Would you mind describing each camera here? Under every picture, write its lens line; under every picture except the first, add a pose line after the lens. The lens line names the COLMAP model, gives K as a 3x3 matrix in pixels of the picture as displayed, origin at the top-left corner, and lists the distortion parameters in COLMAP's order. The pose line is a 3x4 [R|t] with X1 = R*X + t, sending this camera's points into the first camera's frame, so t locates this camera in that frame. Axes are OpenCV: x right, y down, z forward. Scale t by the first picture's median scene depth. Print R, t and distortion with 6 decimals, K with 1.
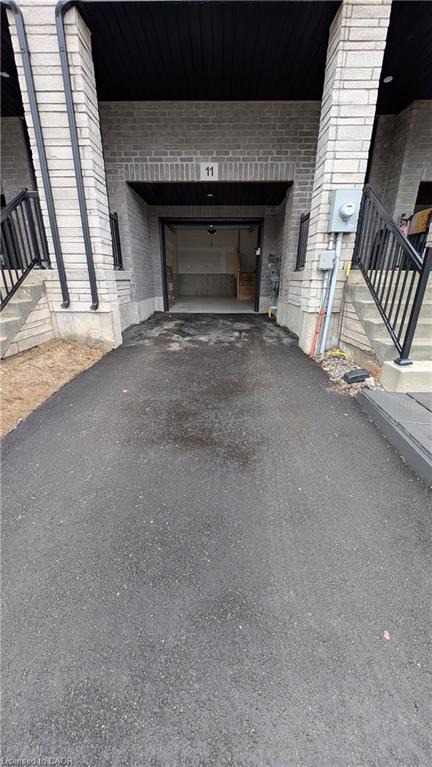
lens RADIAL K [[284.6, 0, 216.0], [0, 284.6, 383.5], [0, 0, 1]] dist [0.000604, 0.000016]
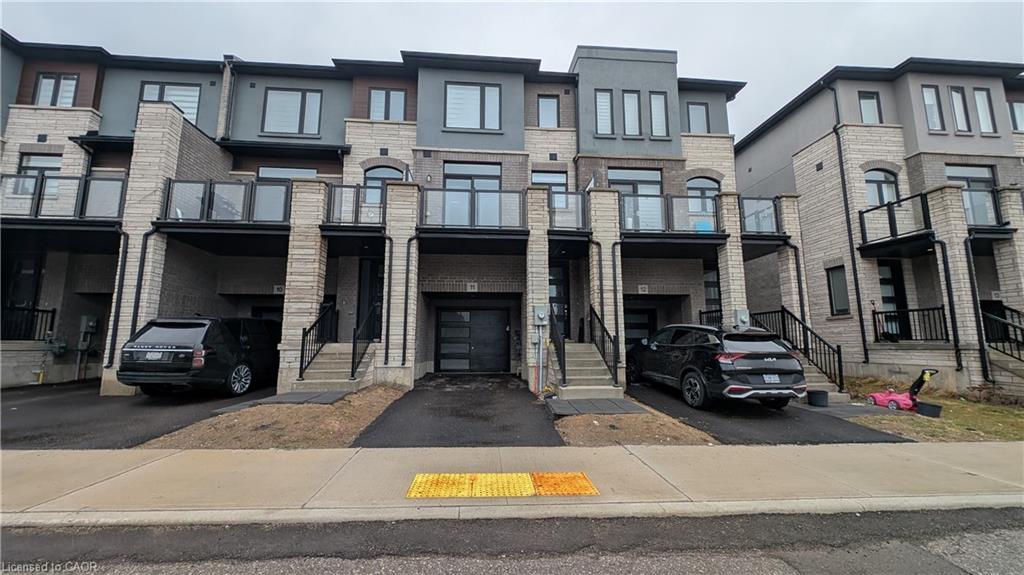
lens RADIAL K [[380.0, 0, 510.1], [0, 380.0, 294.5], [0, 0, 1]] dist [0.000604, 0.000016]
pose [[0.996437, 0.007701, 0.083983, 0.012307], [0.032631, 0.883055, -0.468134, 0.440934], [-0.077767, 0.469207, 0.879657, -1.219907]]
